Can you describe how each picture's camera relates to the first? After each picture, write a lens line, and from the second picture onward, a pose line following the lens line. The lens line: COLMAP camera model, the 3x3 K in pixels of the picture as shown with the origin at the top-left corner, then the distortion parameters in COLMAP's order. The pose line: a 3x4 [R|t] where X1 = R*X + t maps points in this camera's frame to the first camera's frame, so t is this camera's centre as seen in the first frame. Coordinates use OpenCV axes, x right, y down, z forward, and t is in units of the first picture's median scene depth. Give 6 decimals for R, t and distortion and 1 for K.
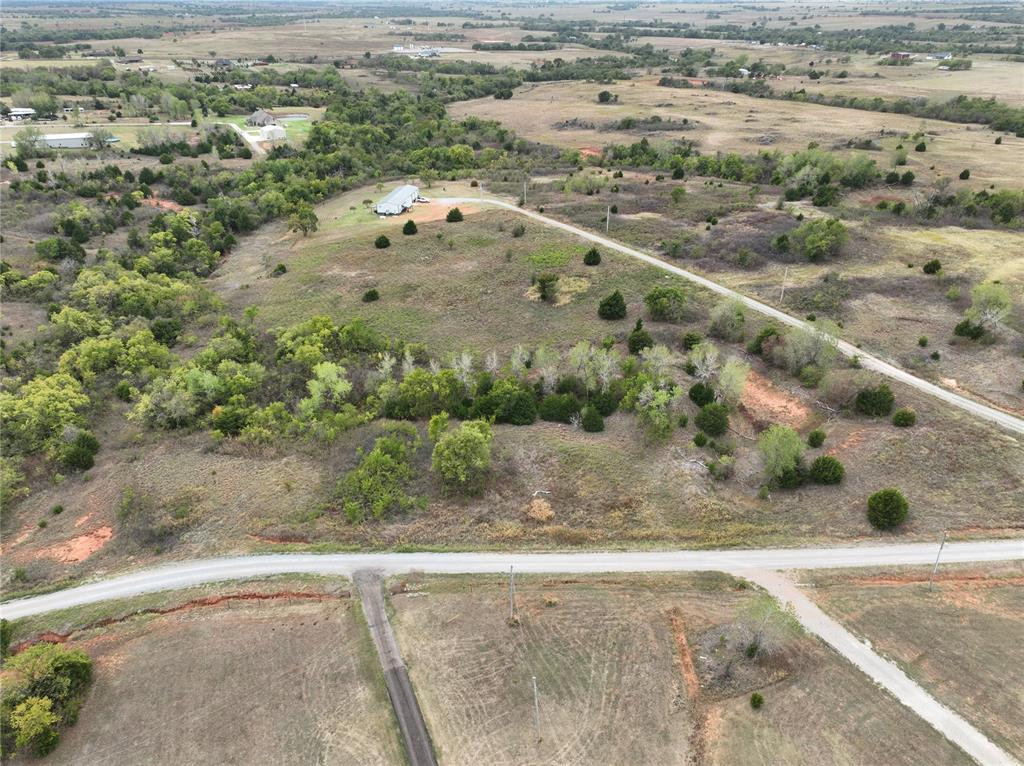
lens RADIAL K [[721.6, 0, 511.8], [0, 721.6, 384.2], [0, 0, 1]] dist [-0.002817, 0.021586]
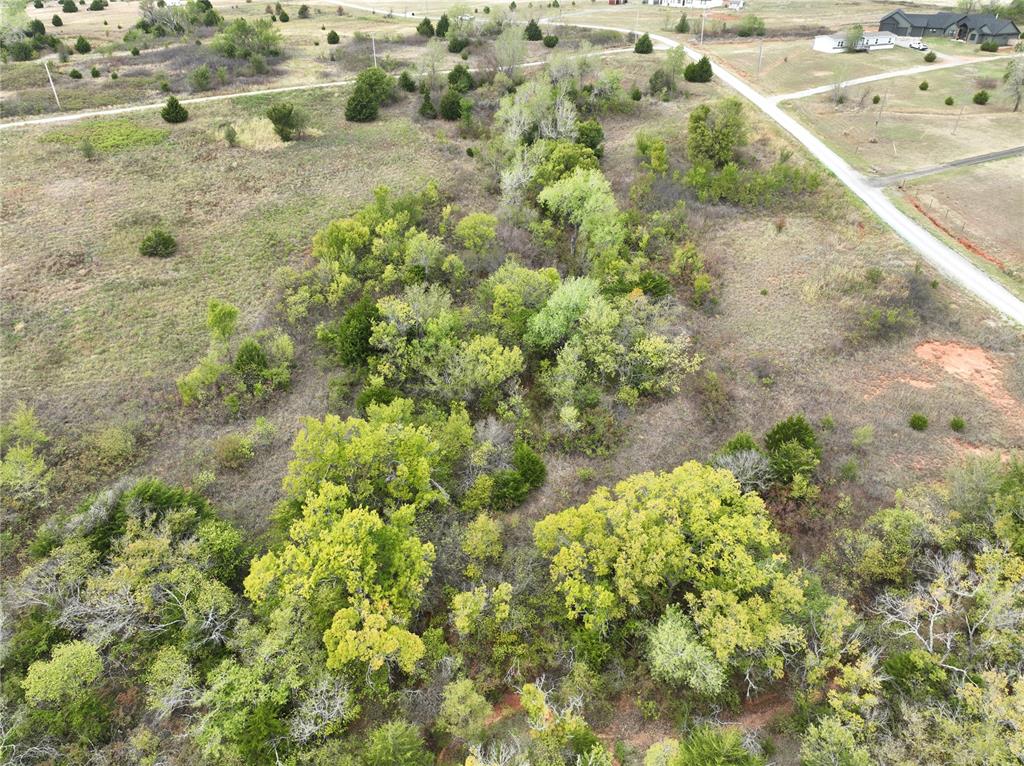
lens RADIAL K [[721.6, 0, 511.8], [0, 721.6, 384.2], [0, 0, 1]] dist [-0.002817, 0.021586]
pose [[-0.062051, -0.526380, 0.847982, -0.536056], [0.482613, 0.727864, 0.487133, -0.139703], [-0.873633, 0.439474, 0.208873, 0.572936]]
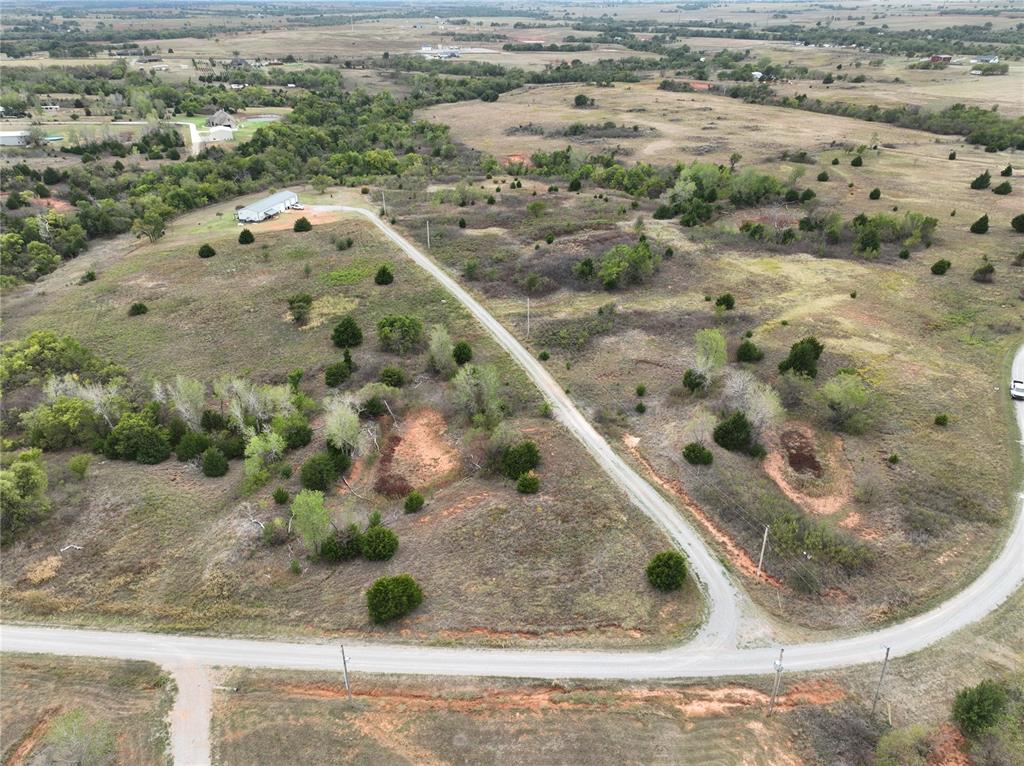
lens RADIAL K [[721.6, 0, 511.8], [0, 721.6, 384.2], [0, 0, 1]] dist [-0.002817, 0.021586]
pose [[0.994843, 0.046169, -0.090309, 0.308957], [-0.046130, 0.998932, 0.002515, -0.038411], [0.090328, 0.001664, 0.995911, 0.068229]]
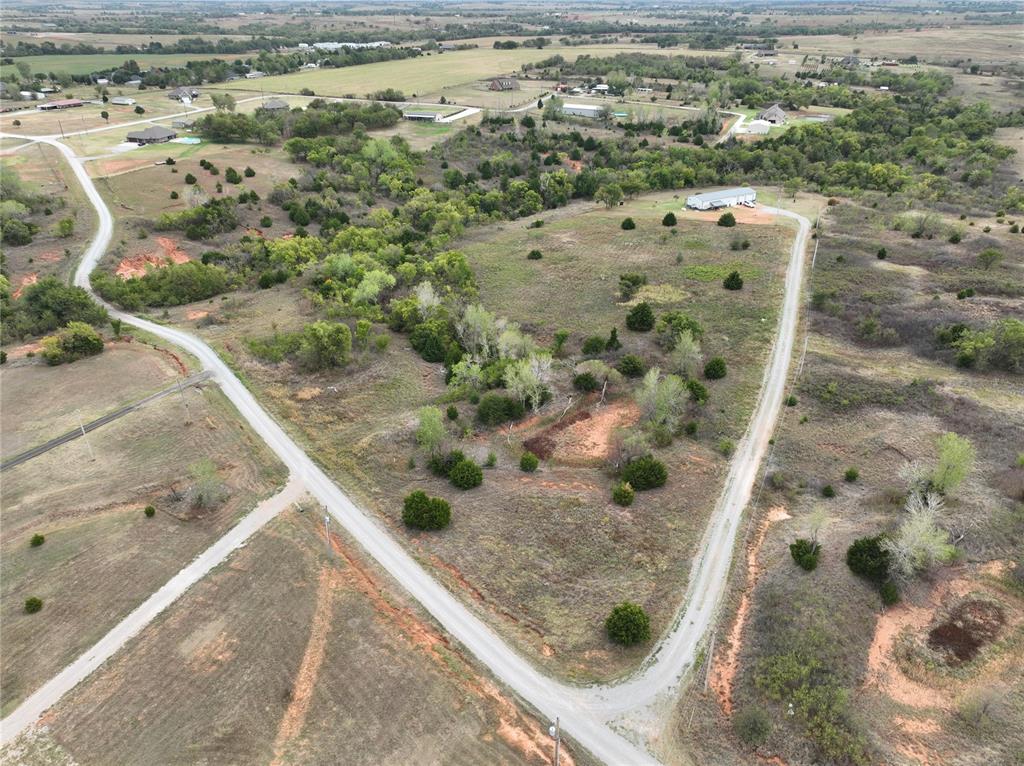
lens RADIAL K [[721.6, 0, 511.8], [0, 721.6, 384.2], [0, 0, 1]] dist [-0.002817, 0.021586]
pose [[0.621653, 0.373457, -0.688533, 0.517201], [-0.371236, 0.914501, 0.160844, -0.083177], [0.689733, 0.155619, 0.707143, 0.148182]]
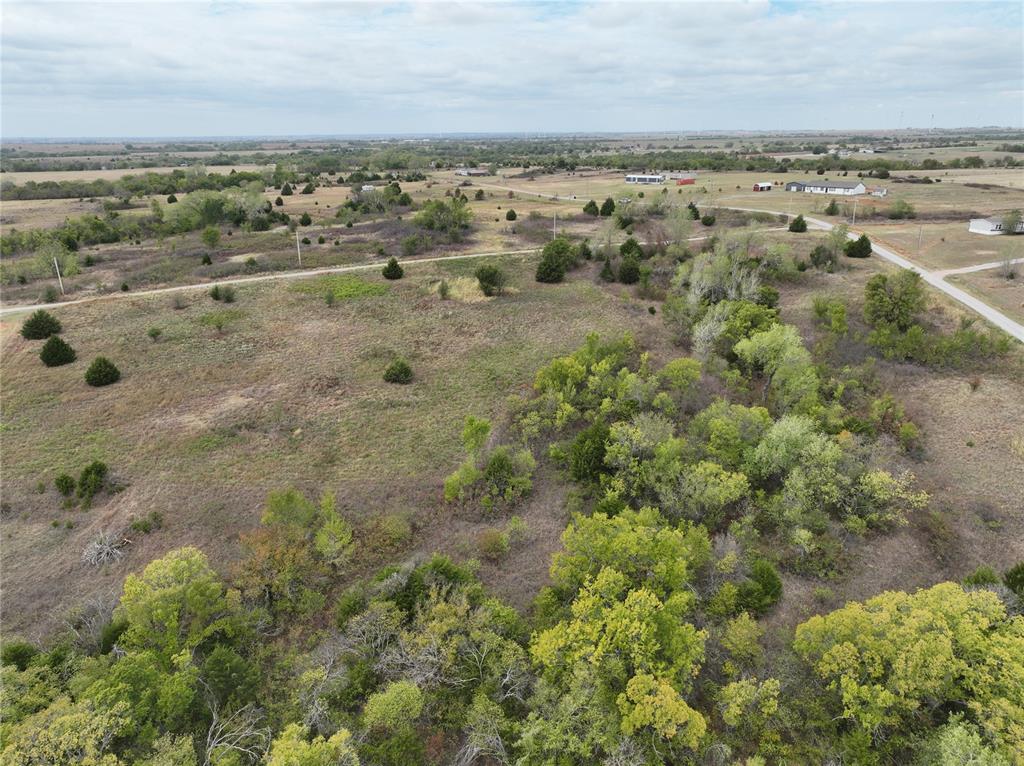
lens RADIAL K [[721.6, 0, 511.8], [0, 721.6, 384.2], [0, 0, 1]] dist [-0.002817, 0.021586]
pose [[0.100039, -0.324594, 0.940548, -0.576448], [0.484663, 0.841459, 0.238847, -0.165062], [-0.868961, 0.431955, 0.241498, 0.619402]]
